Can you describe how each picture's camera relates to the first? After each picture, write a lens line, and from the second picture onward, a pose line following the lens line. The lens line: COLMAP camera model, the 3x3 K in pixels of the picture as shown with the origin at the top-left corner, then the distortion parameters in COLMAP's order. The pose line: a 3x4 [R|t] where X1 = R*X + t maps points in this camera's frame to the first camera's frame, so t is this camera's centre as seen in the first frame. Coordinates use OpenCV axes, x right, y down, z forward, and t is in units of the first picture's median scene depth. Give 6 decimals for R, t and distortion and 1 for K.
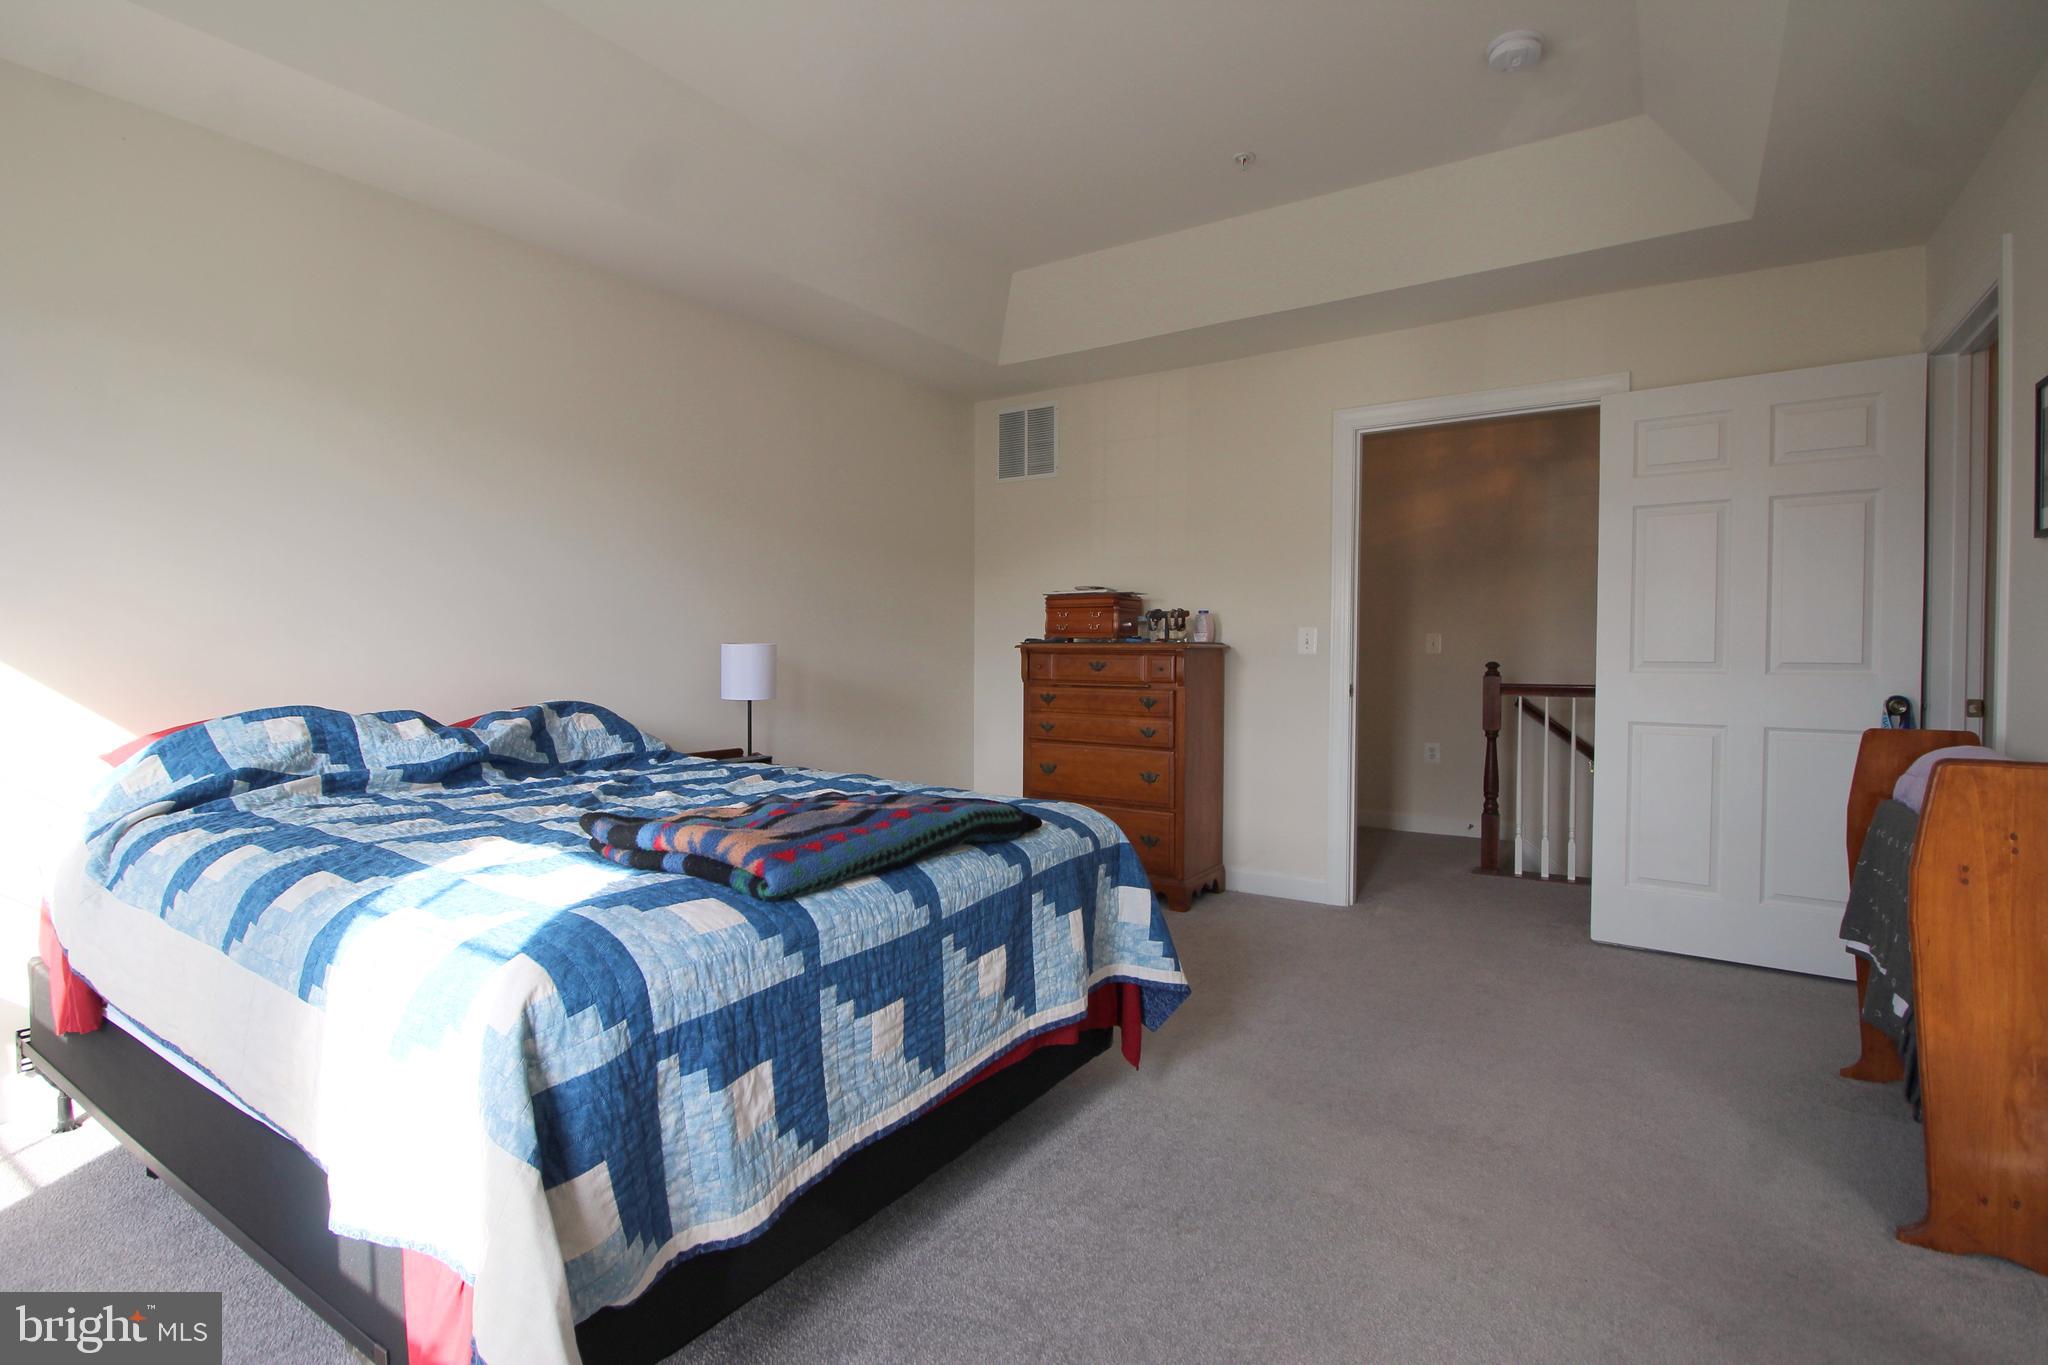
lens RADIAL K [[1020.5, 0, 1006.5], [0, 1020.5, 671.9], [0, 0, 1]] dist [0.001323, -0.000137]
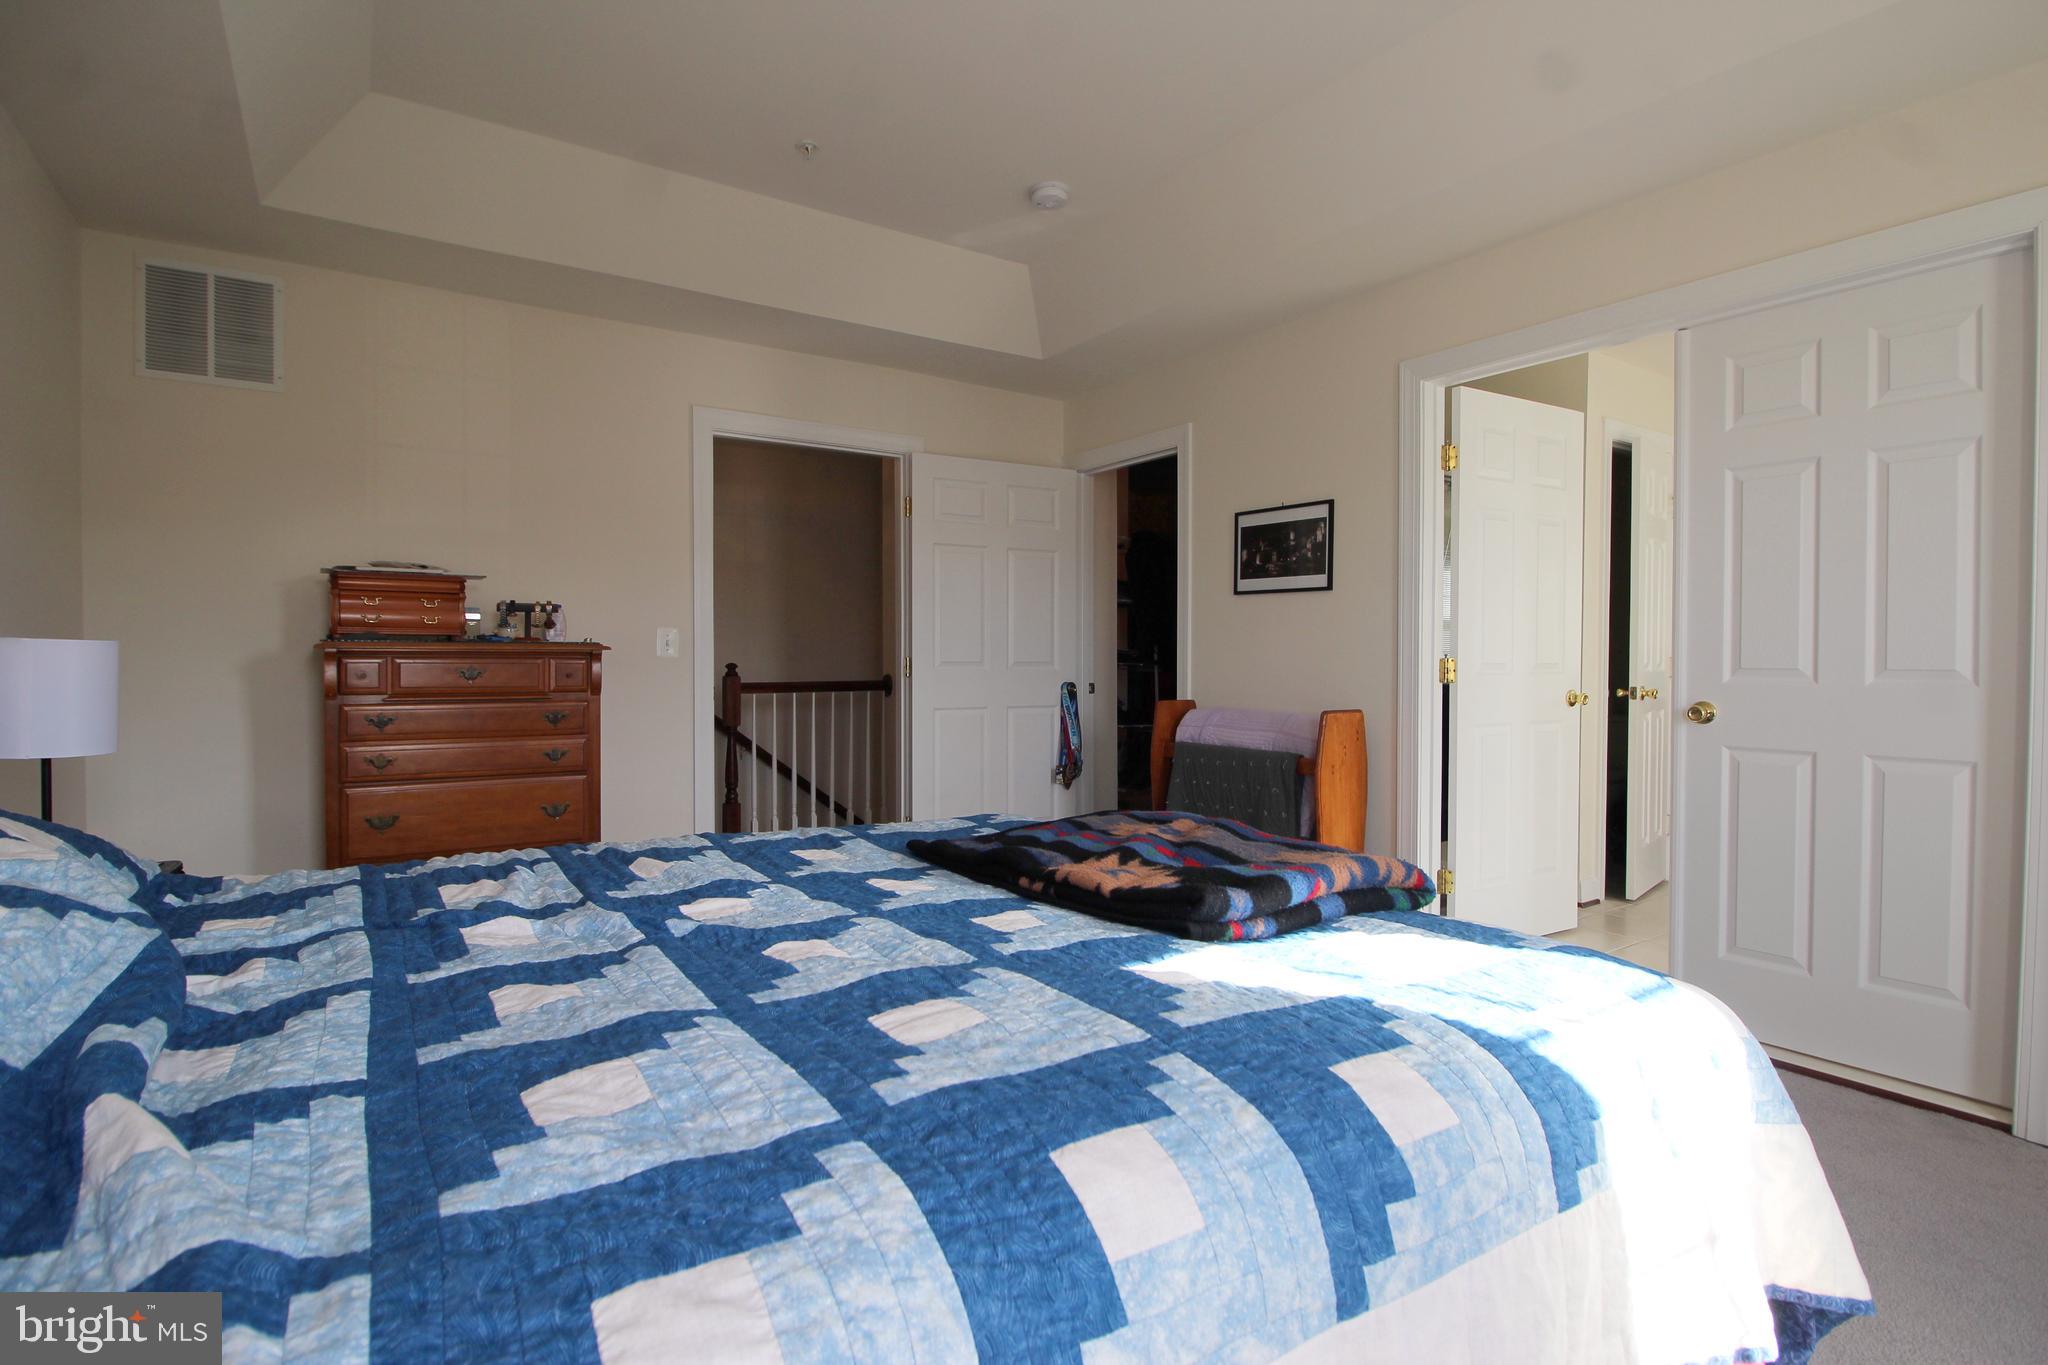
lens RADIAL K [[1020.5, 0, 1006.9], [0, 1020.5, 678.0], [0, 0, 1]] dist [0.001323, -0.000137]
pose [[0.365065, -0.023704, 0.930680, -0.466549], [0.015508, 0.999692, 0.019379, -0.010983], [-0.930853, 0.007358, 0.365321, 0.360826]]
